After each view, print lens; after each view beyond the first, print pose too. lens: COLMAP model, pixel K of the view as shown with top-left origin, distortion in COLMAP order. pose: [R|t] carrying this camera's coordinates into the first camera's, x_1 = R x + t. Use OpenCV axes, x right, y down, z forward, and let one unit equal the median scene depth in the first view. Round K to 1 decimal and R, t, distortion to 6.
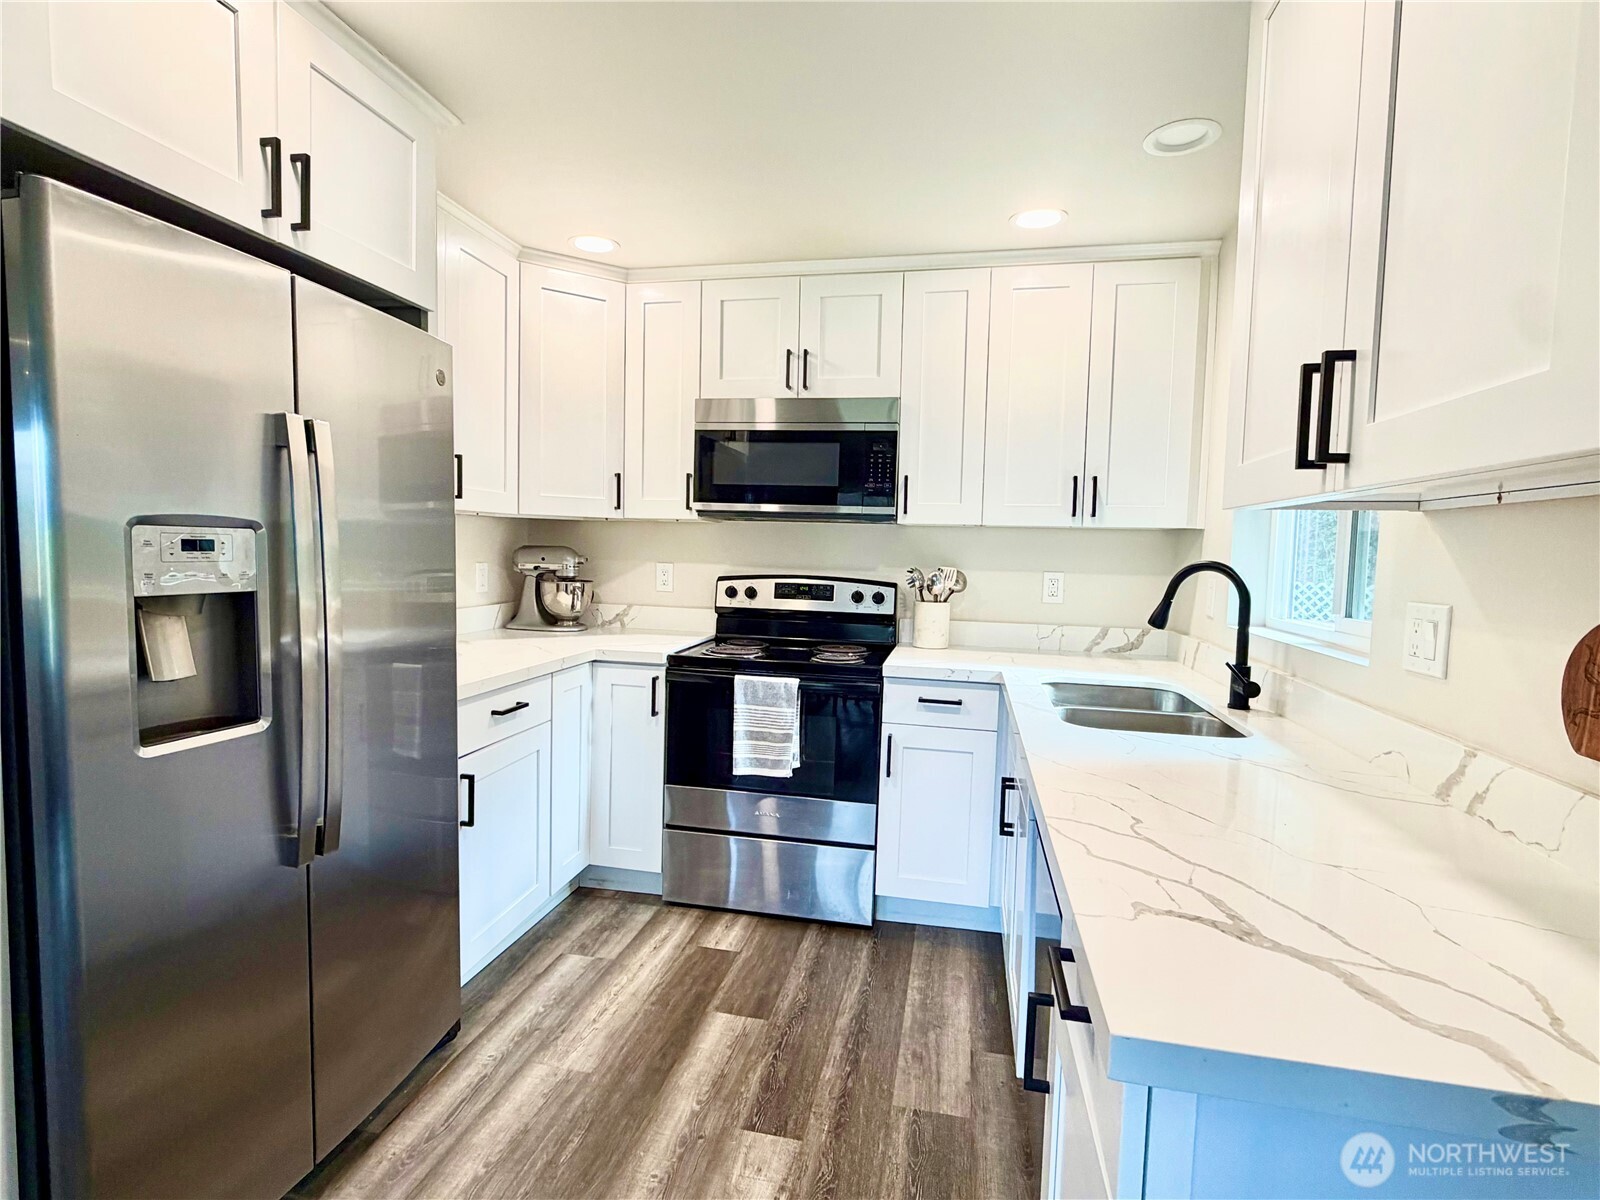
lens RADIAL K [[794.6, 0, 798.0], [0, 794.6, 597.5], [0, 0, 1]] dist [-0.001828, -0.000164]
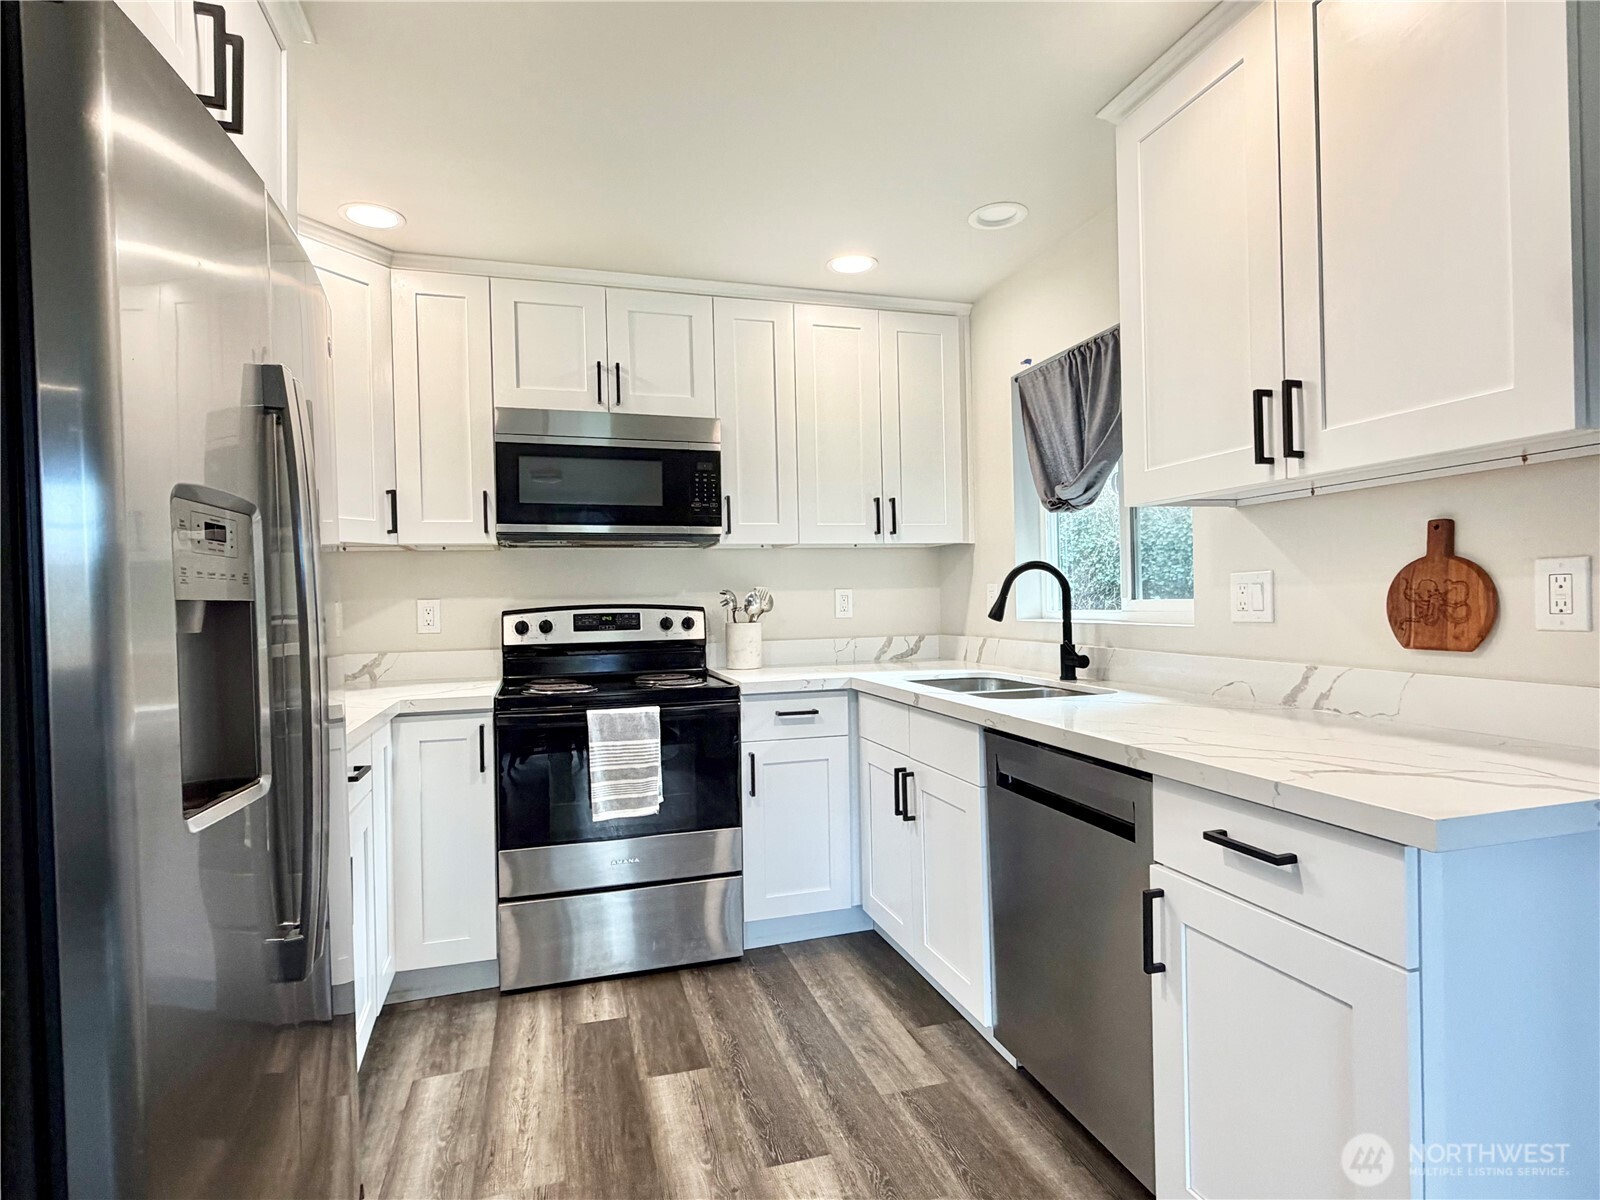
lens RADIAL K [[835.1, 0, 800.0], [0, 835.1, 600.0], [0, 0, 1]] dist [-0.000494, 0.000052]
pose [[0.876880, -0.045098, 0.478588, -0.315212], [0.074795, 0.996264, -0.043163, 0.031806], [-0.474854, 0.073645, 0.876978, 0.045310]]
